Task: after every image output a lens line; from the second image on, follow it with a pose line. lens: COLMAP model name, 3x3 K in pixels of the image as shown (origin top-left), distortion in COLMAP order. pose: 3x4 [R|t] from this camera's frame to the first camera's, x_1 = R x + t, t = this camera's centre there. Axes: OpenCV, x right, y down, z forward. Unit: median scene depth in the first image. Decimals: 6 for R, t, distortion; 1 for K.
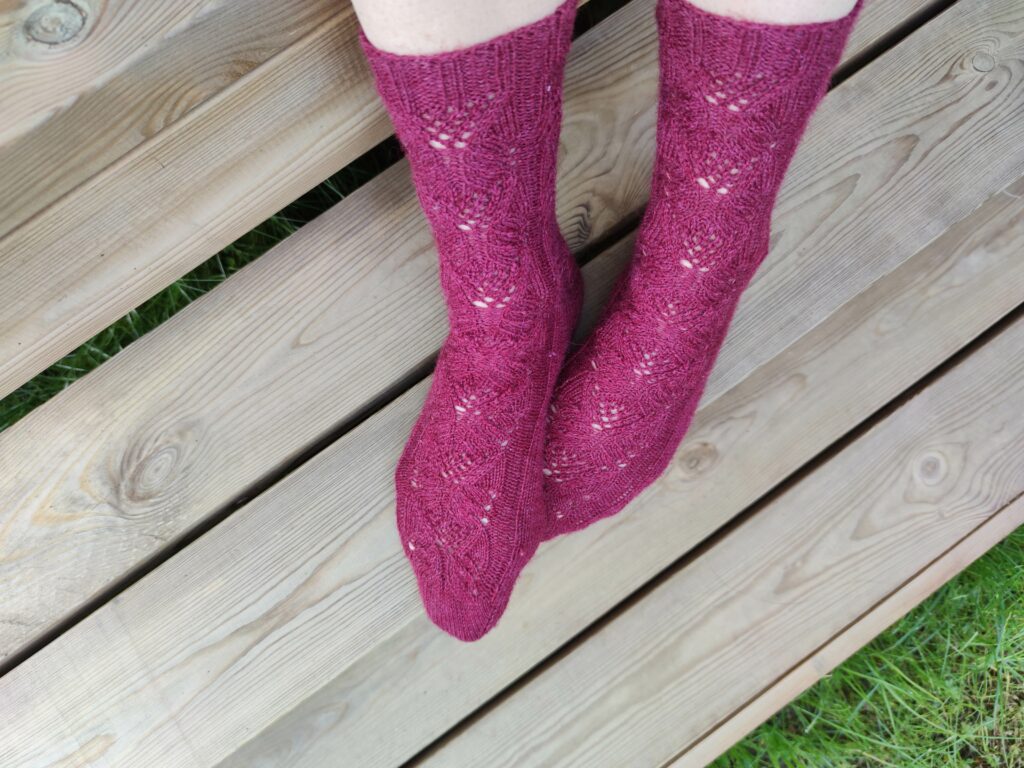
lens RADIAL K [[782.7, 0, 511.4], [0, 782.7, 375.5], [0, 0, 1]] dist [0.011057, -0.033311]
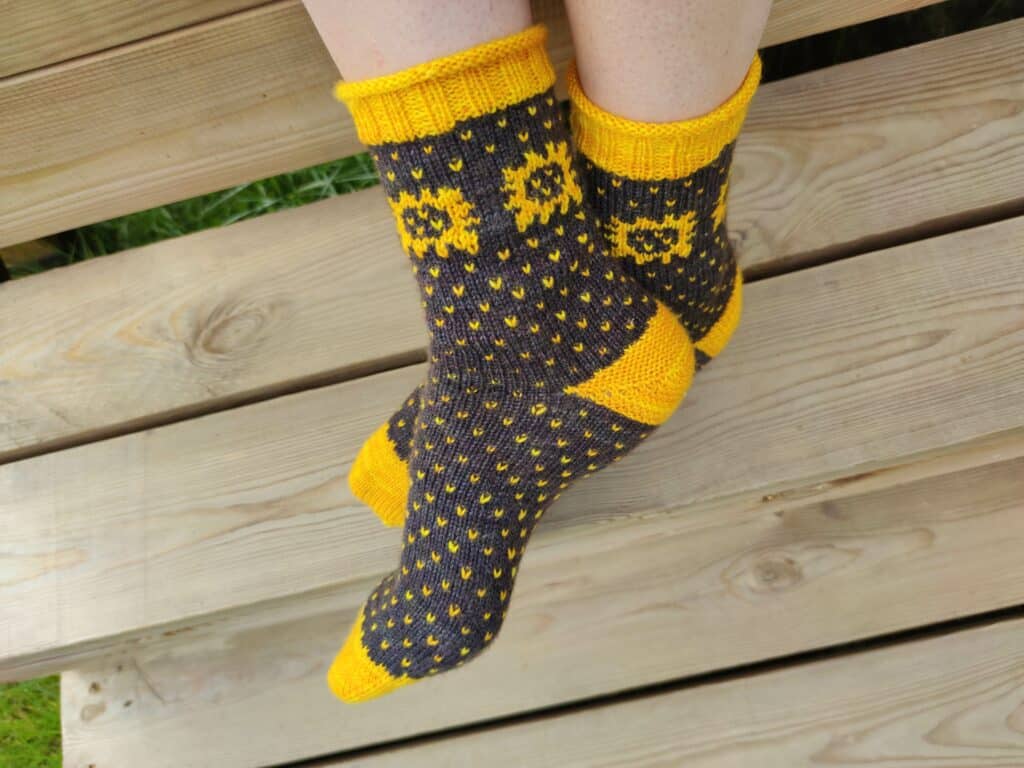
lens RADIAL K [[782.7, 0, 511.4], [0, 782.7, 375.5], [0, 0, 1]] dist [0.011057, -0.033311]
pose [[0.908717, 0.352581, -0.223428, 0.113173], [-0.379520, 0.920738, -0.090593, 0.125080], [0.173777, 0.167119, 0.970501, 0.079630]]
